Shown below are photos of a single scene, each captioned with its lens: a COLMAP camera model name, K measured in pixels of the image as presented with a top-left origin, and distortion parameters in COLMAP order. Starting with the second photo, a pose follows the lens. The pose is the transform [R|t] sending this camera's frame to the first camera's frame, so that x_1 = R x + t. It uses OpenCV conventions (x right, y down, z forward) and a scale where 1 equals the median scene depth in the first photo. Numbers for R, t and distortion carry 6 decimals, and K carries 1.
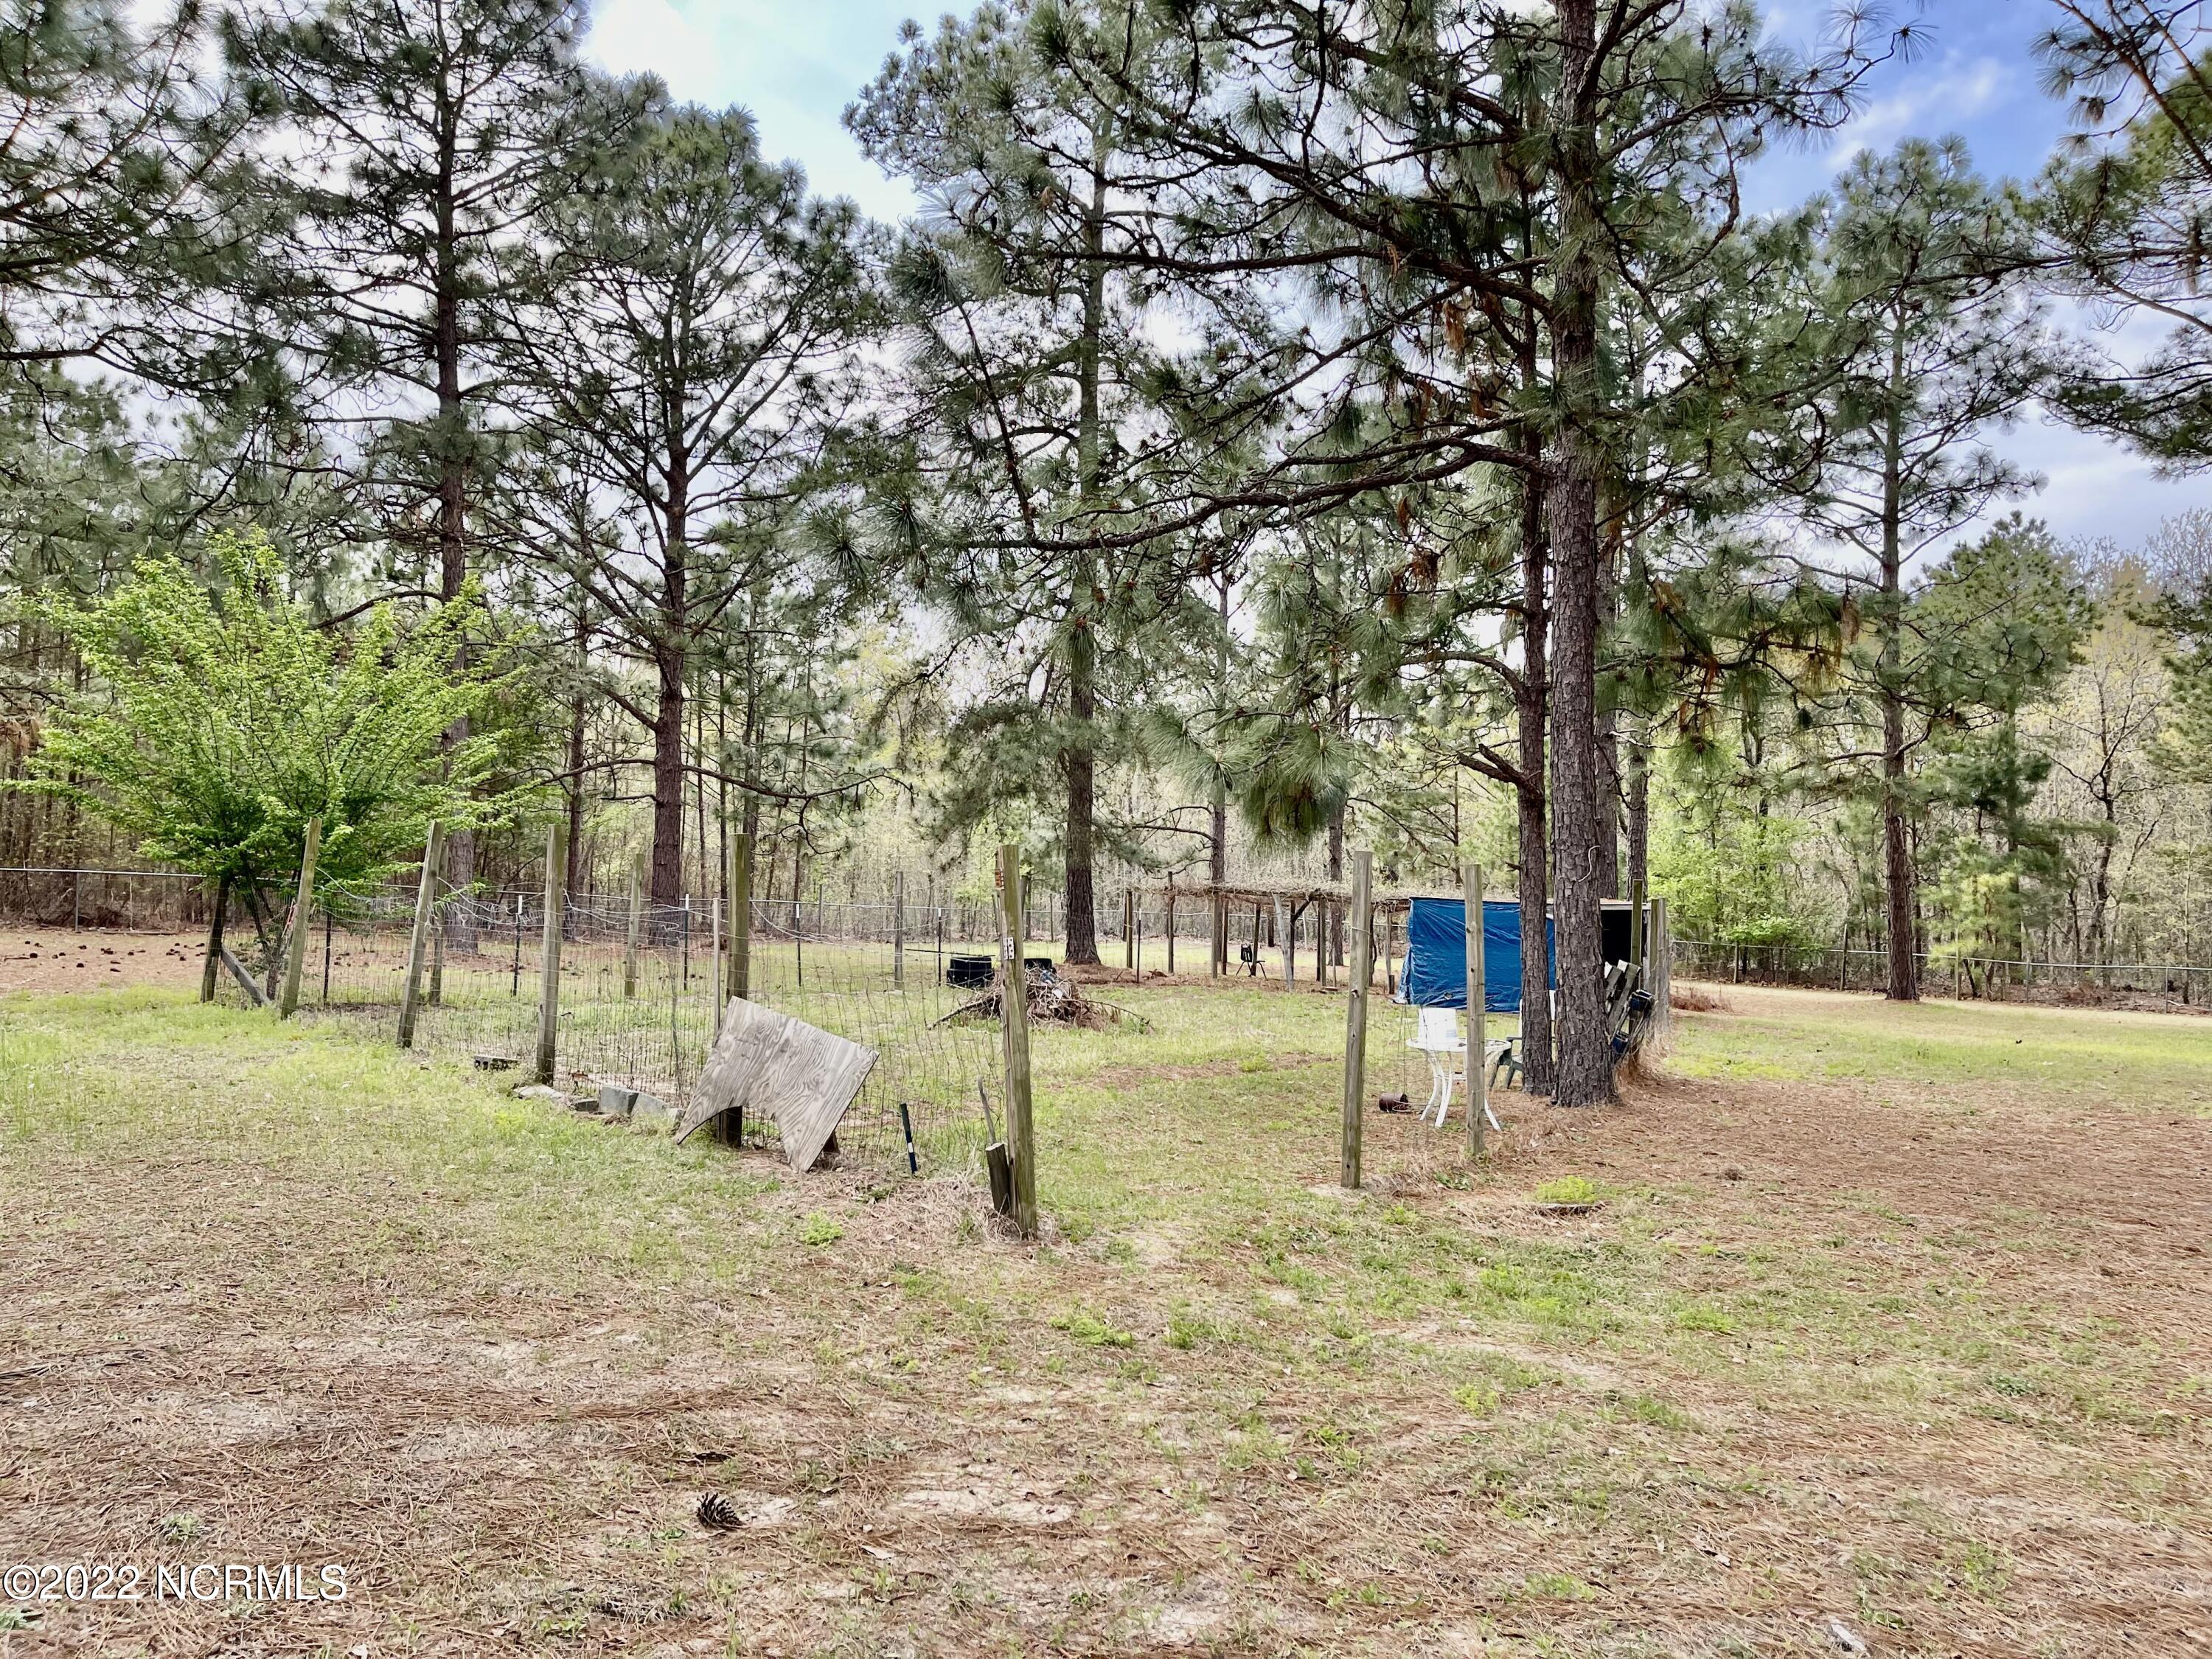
lens RADIAL K [[1689.8, 0, 1109.2], [0, 1689.8, 819.9], [0, 0, 1]] dist [0.081025, -0.104123]
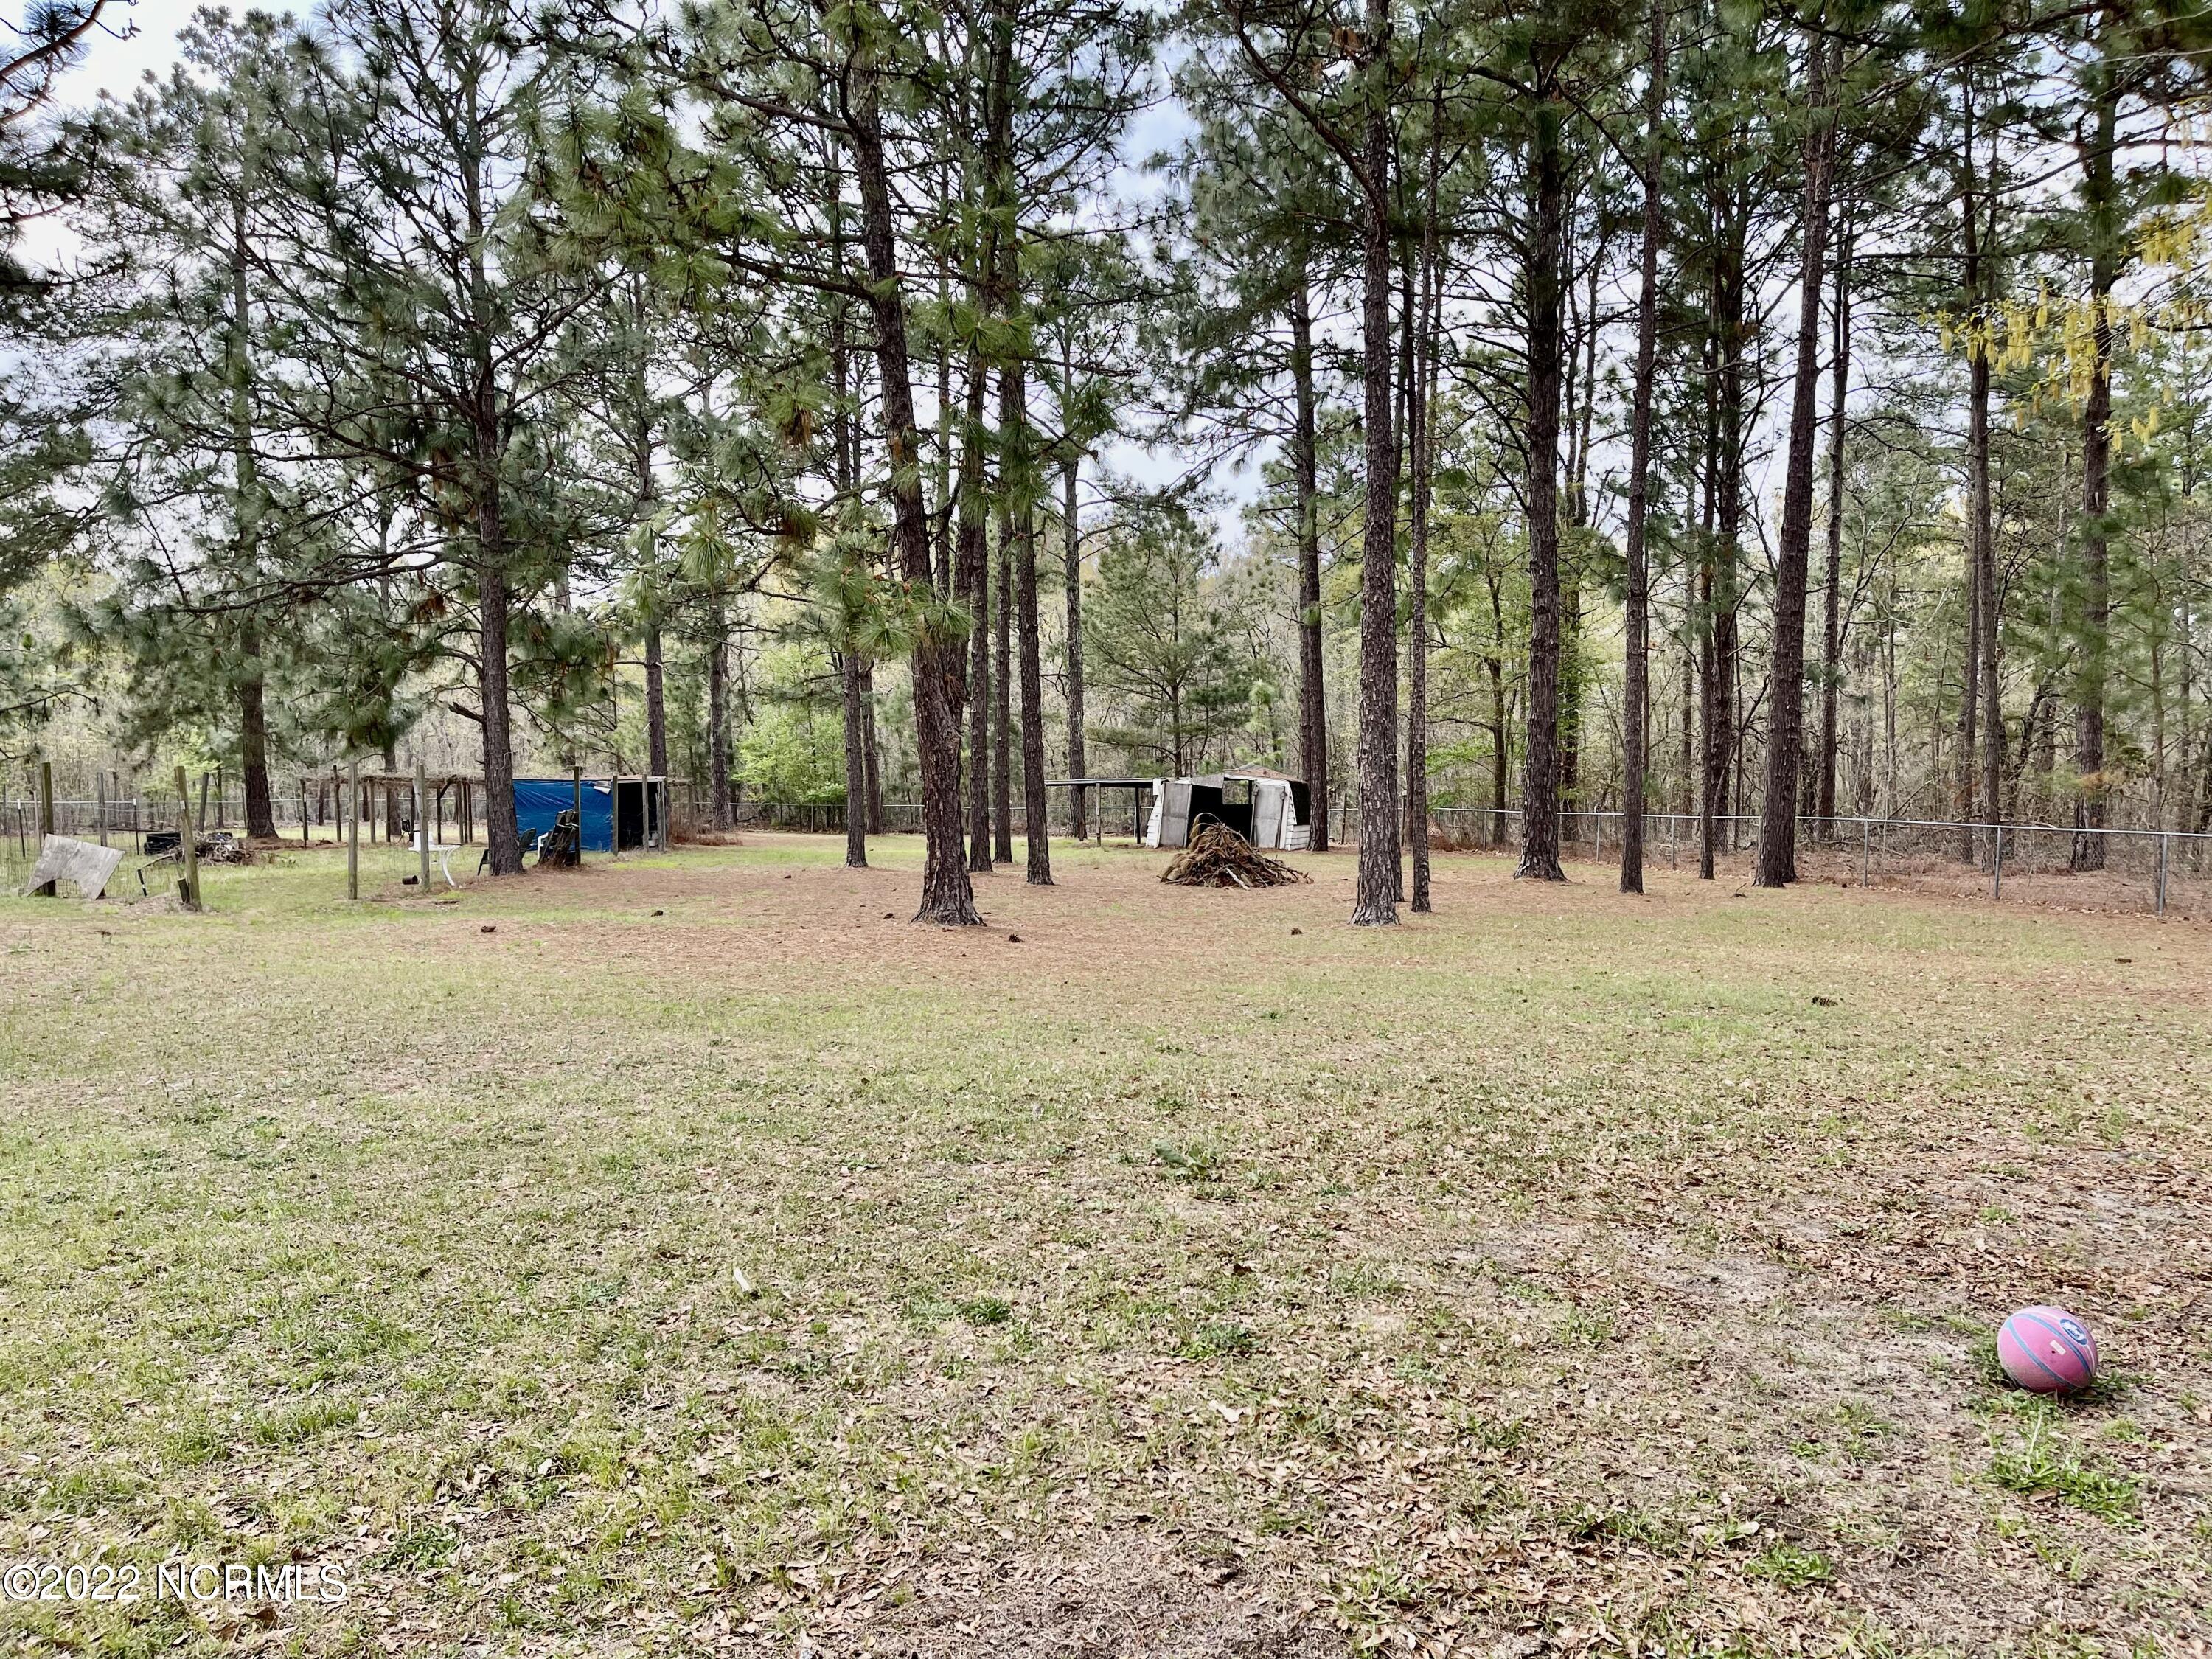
lens RADIAL K [[1661.2, 0, 1126.8], [0, 1661.2, 833.3], [0, 0, 1]] dist [0.093324, -0.127263]
pose [[0.903680, -0.047506, 0.425566, 0.033563], [0.013254, 0.996454, 0.083091, -0.017963], [-0.428004, -0.069447, 0.901105, -0.463261]]
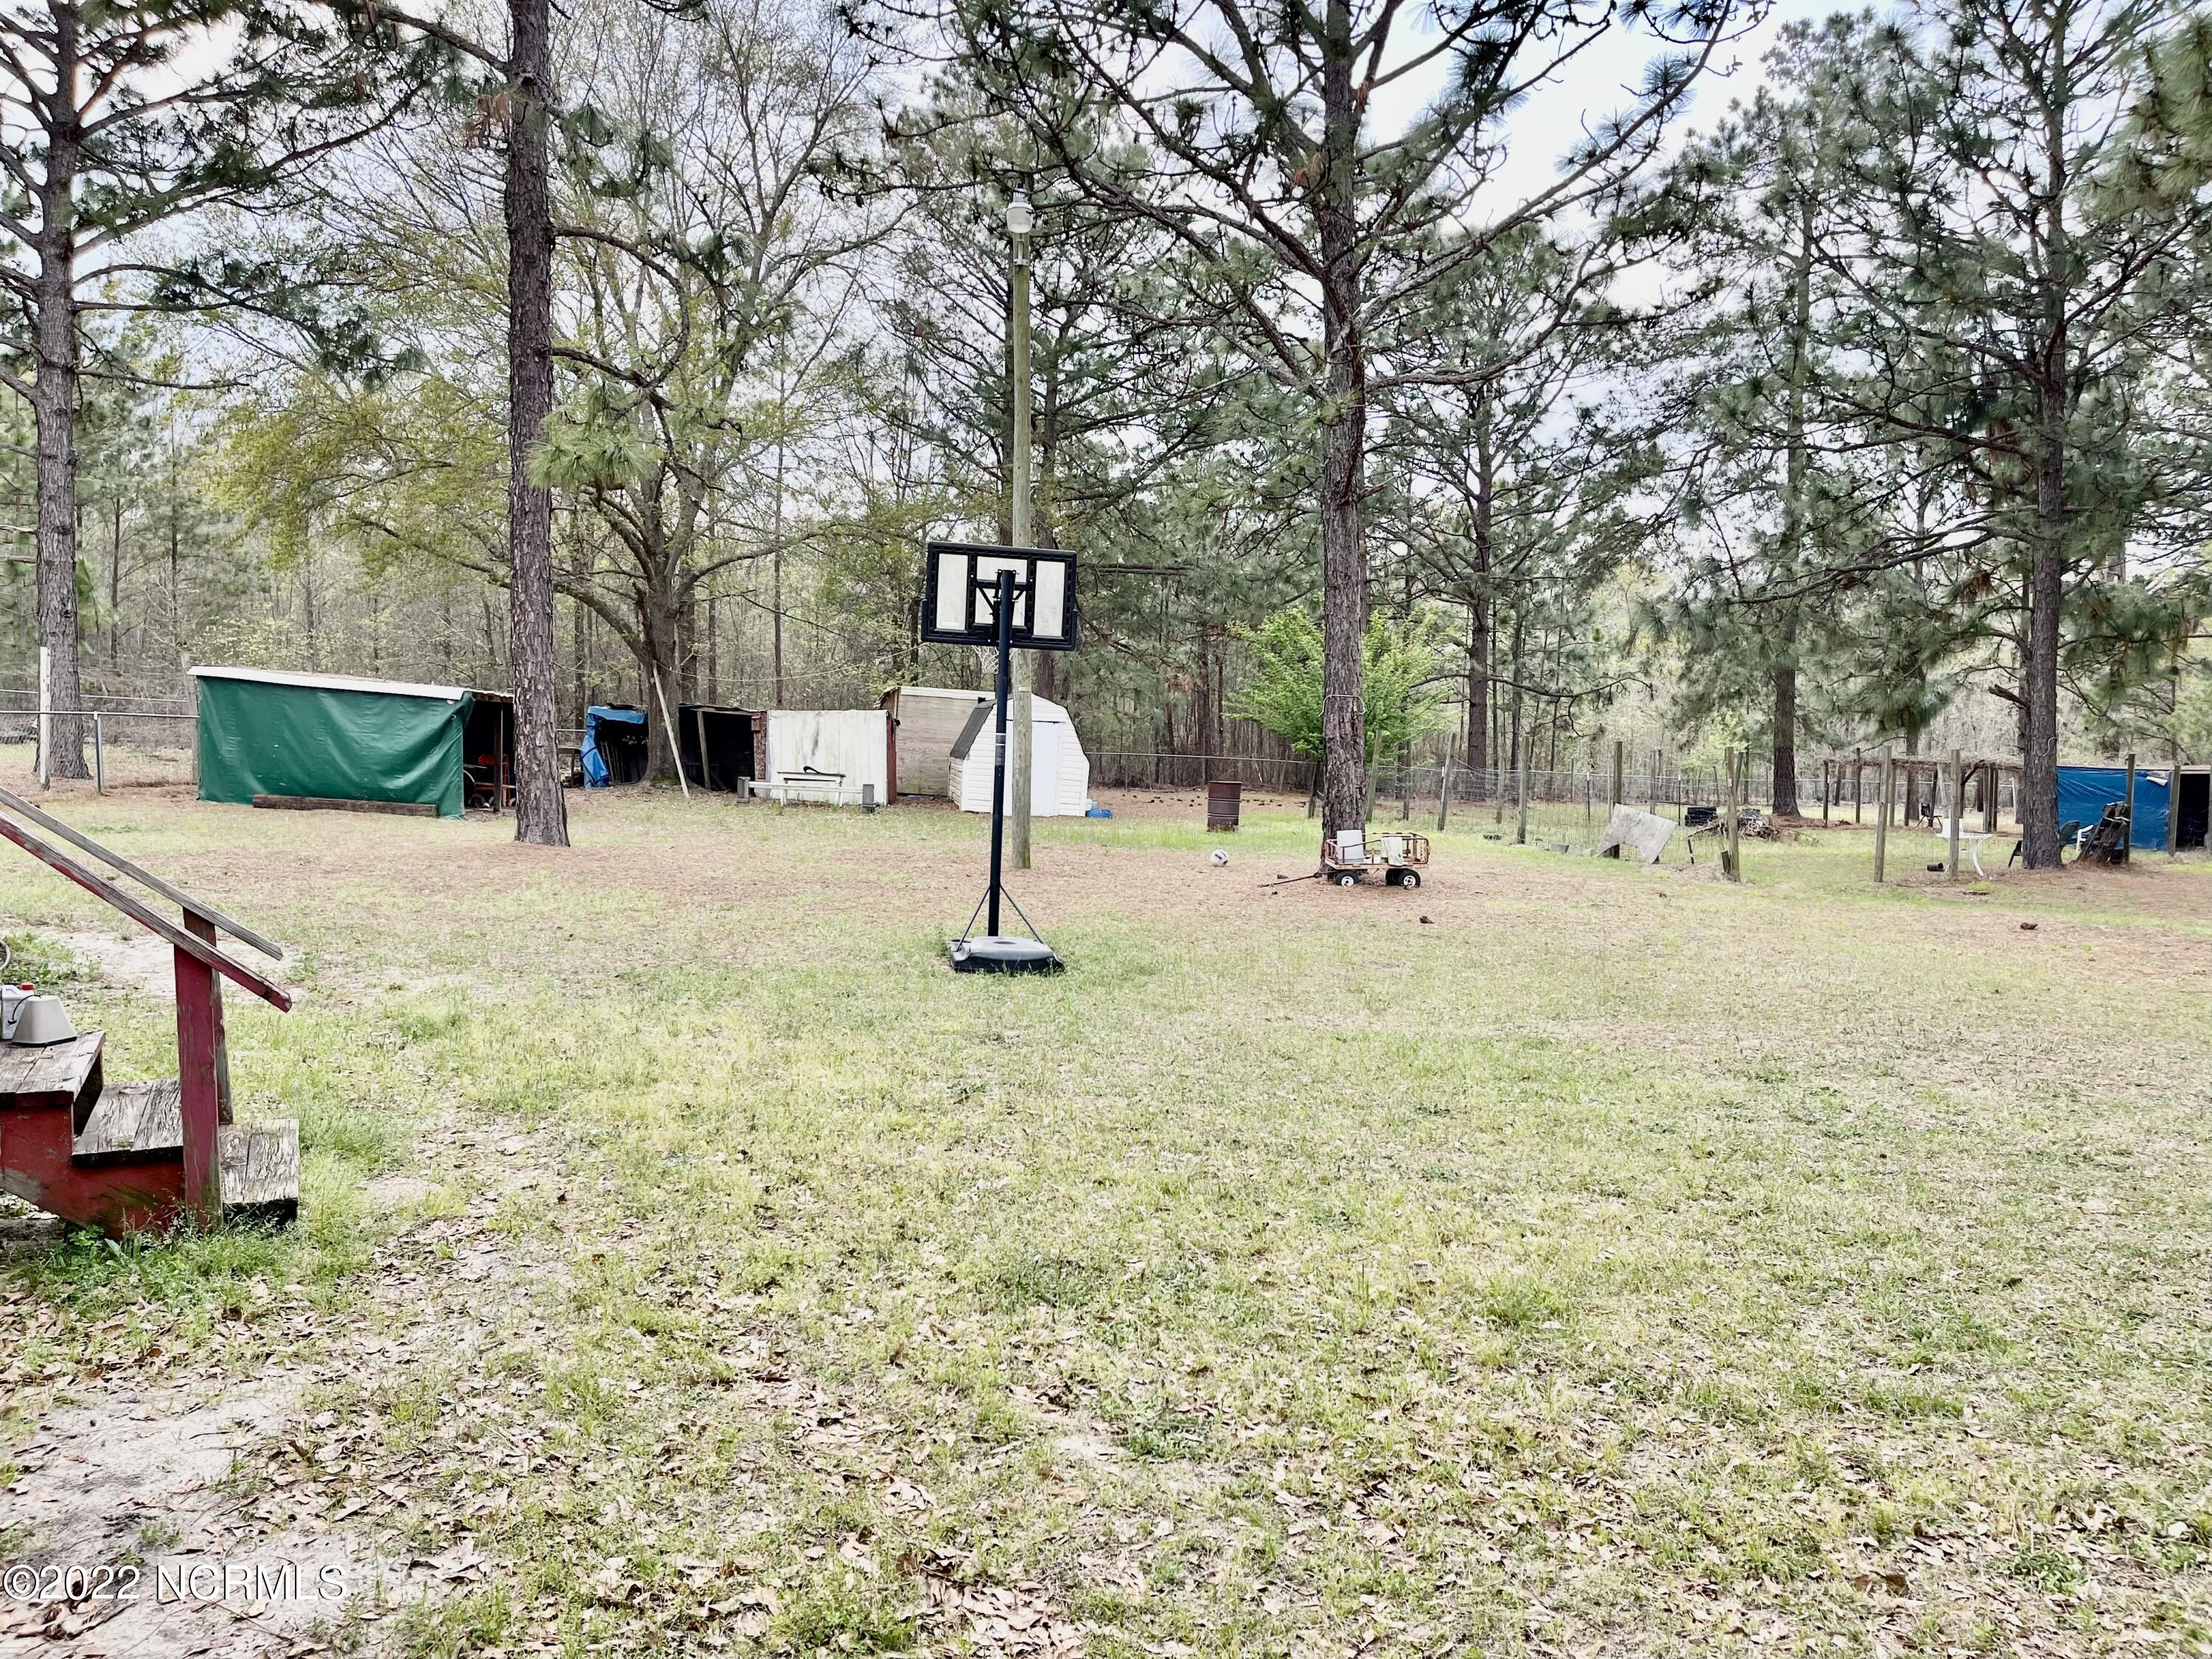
lens RADIAL K [[1661.2, 0, 1126.8], [0, 1661.2, 833.3], [0, 0, 1]] dist [0.093324, -0.127263]
pose [[0.919870, 0.011751, -0.392046, 0.027021], [0.020728, 0.996698, 0.078511, -0.018697], [0.391674, -0.080346, 0.916589, -0.464118]]
